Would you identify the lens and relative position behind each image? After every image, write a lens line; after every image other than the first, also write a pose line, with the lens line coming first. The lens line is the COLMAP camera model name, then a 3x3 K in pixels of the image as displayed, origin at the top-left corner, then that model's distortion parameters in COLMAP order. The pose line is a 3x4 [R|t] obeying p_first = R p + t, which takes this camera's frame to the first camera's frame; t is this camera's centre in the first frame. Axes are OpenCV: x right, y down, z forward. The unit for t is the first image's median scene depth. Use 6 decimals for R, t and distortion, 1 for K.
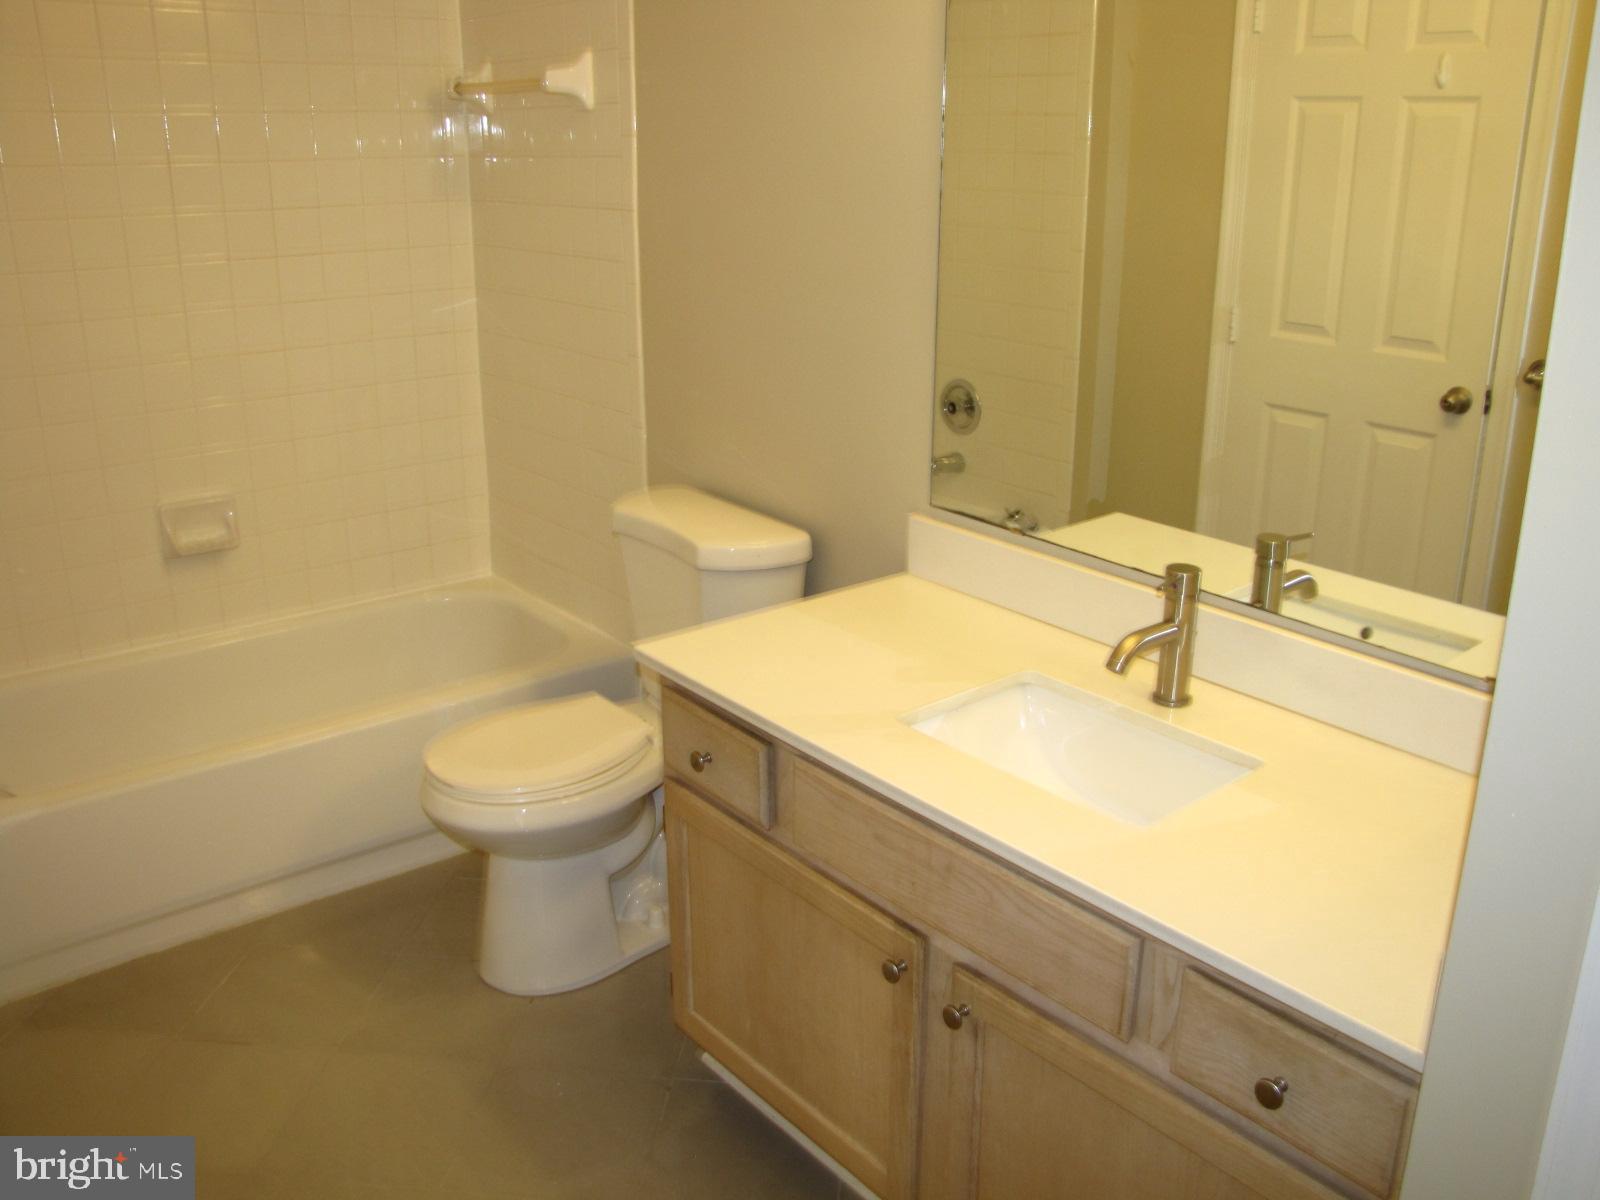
lens RADIAL K [[1349.4, 0, 849.6], [0, 1349.4, 570.2], [0, 0, 1]] dist [-0.203256, 0.191773]
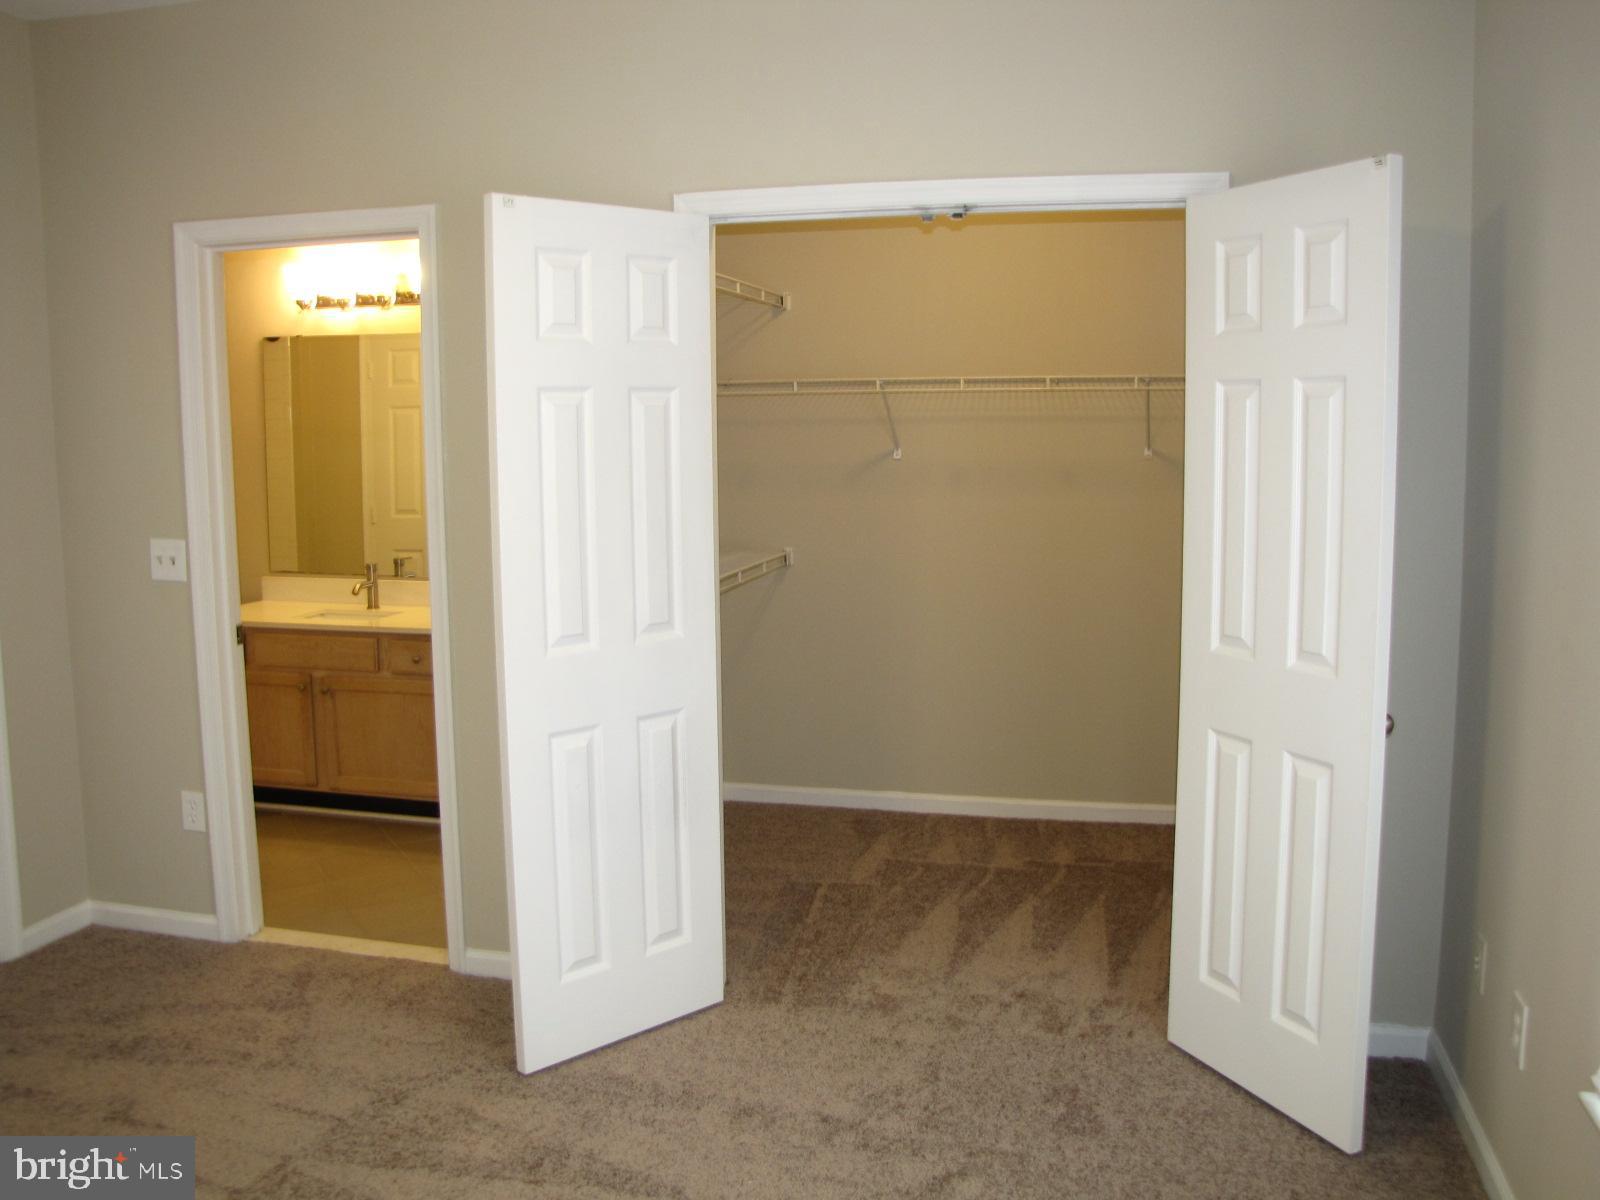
lens RADIAL K [[1349.4, 0, 849.6], [0, 1349.4, 570.2], [0, 0, 1]] dist [-0.203256, 0.191773]
pose [[0.802497, -0.079068, 0.591394, -0.681183], [0.195378, 0.971357, -0.135252, 0.648536], [-0.563760, 0.224085, 0.794959, -2.100930]]
